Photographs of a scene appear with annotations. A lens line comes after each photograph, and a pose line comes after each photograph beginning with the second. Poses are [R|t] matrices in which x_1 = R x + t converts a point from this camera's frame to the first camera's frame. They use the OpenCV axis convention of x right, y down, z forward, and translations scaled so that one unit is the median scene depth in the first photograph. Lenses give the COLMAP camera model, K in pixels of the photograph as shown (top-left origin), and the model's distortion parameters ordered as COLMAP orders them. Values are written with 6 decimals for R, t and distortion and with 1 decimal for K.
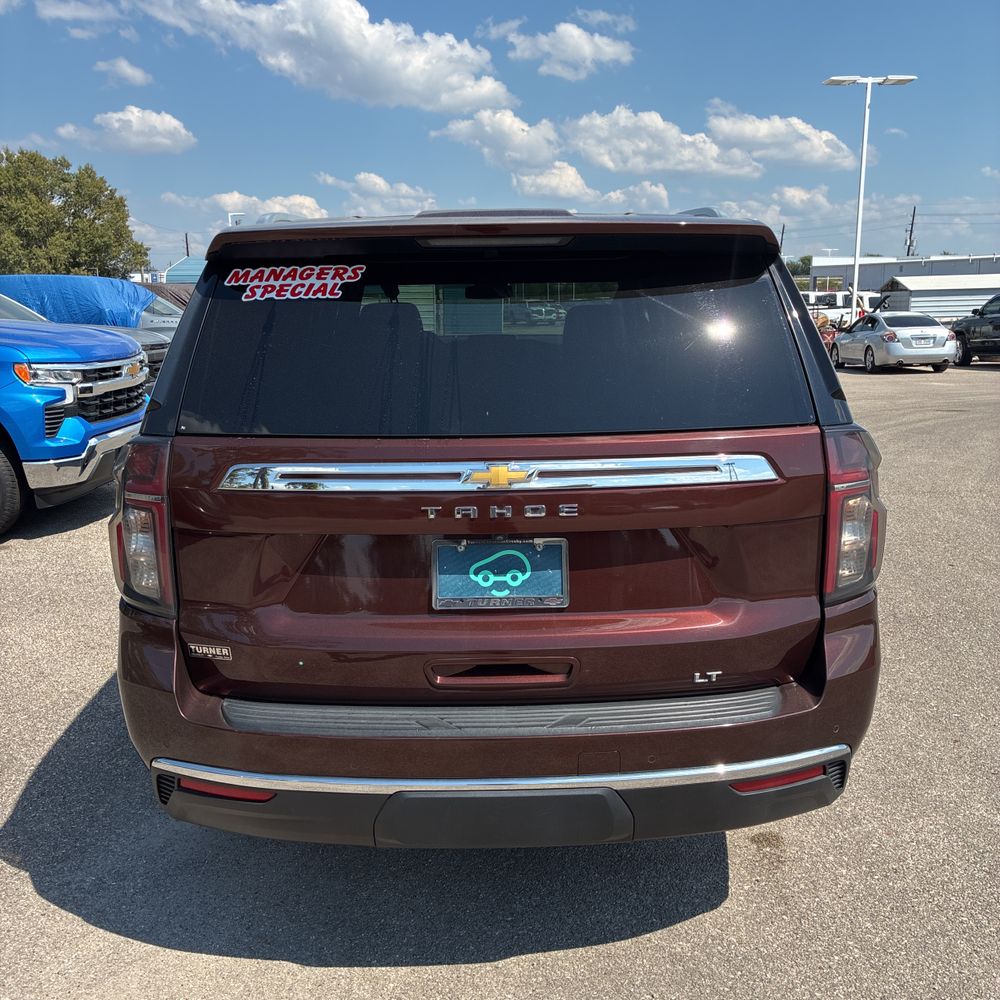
lens RADIAL K [[1014.5, 0, 500.9], [0, 1014.5, 502.7], [0, 0, 1]] dist [0.021369, 0.000000]
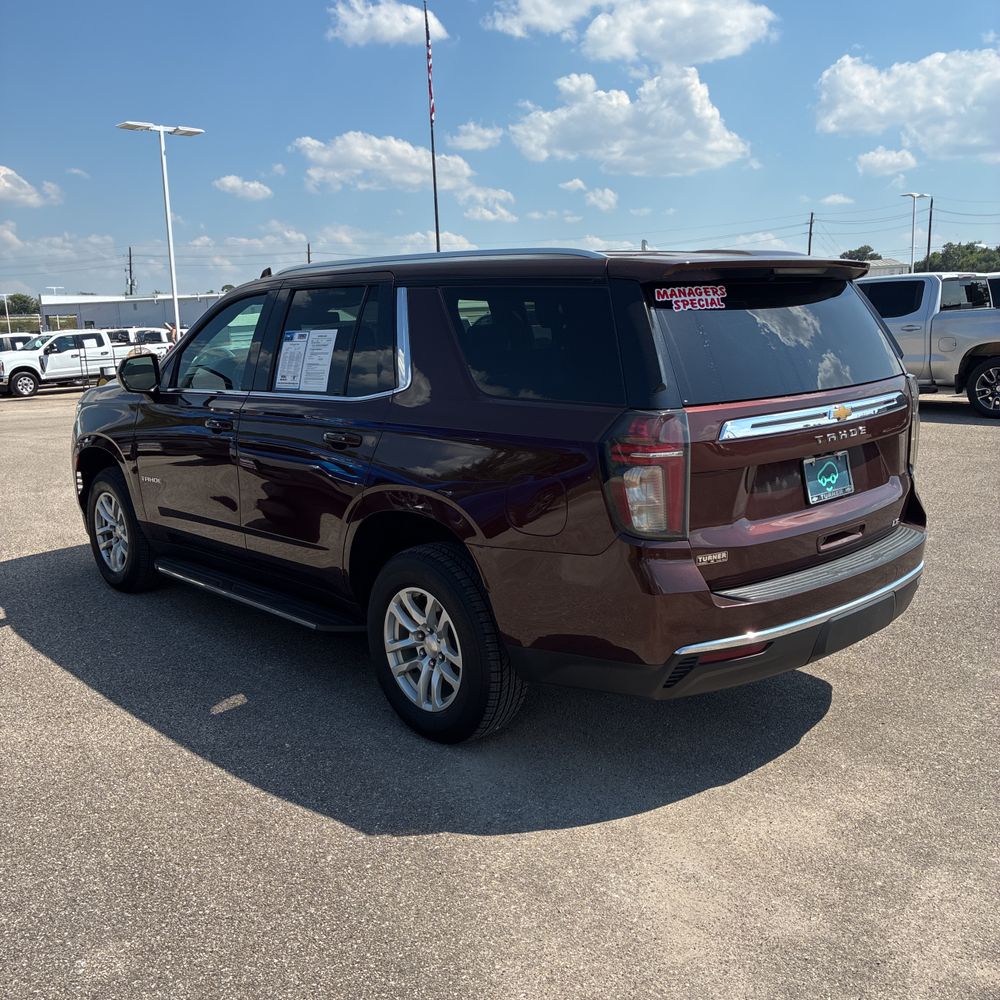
lens RADIAL K [[1014.5, 0, 495.4], [0, 1014.5, 497.9], [0, 0, 1]] dist [0.021369, 0.000000]
pose [[0.749052, -0.130583, 0.649514, -0.110247], [0.157053, 0.987437, 0.017400, -0.000573], [-0.643626, 0.088975, 0.760150, 0.009228]]
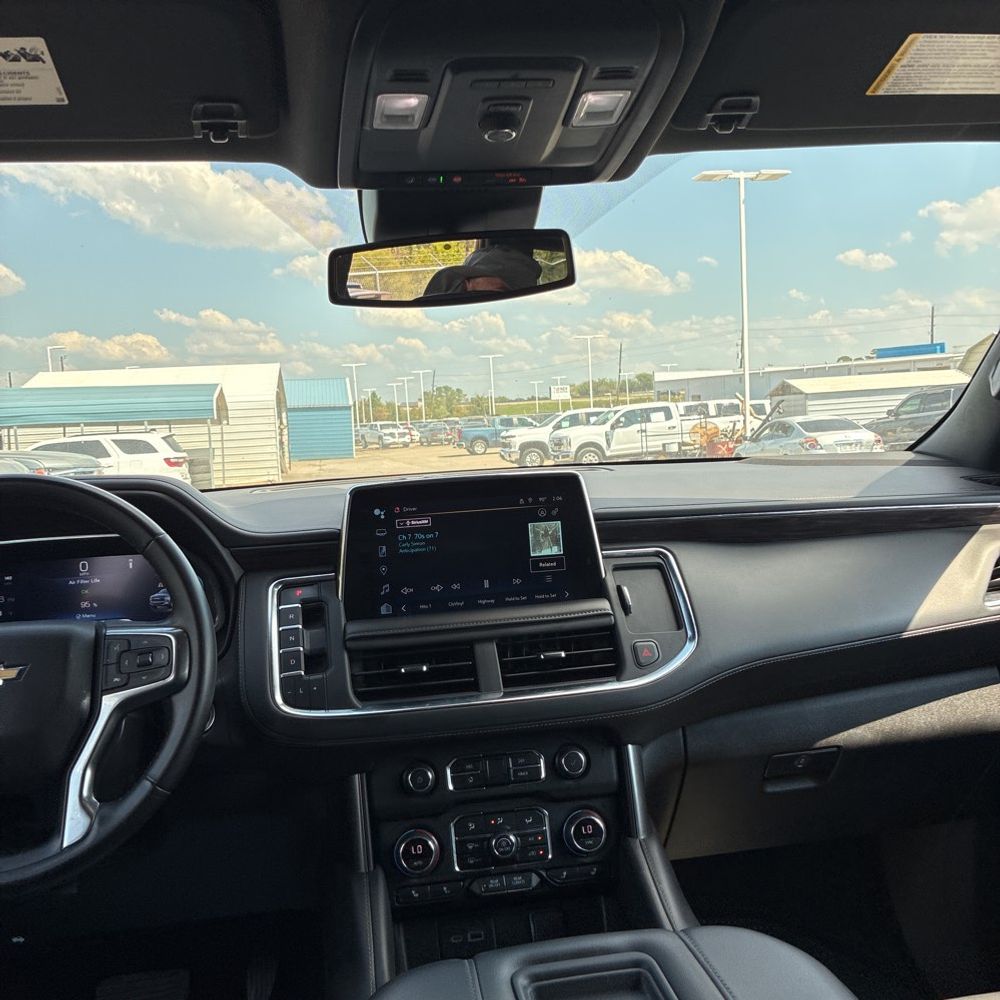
lens RADIAL K [[1014.5, 0, 479.4], [0, 1014.5, 476.6], [0, 0, 1]] dist [0.021369, 0.000000]
pose [[0.990966, -0.048993, 0.124844, -0.005554], [0.066618, 0.987743, -0.141161, -0.025508], [-0.116397, 0.148202, 0.982083, 0.149066]]
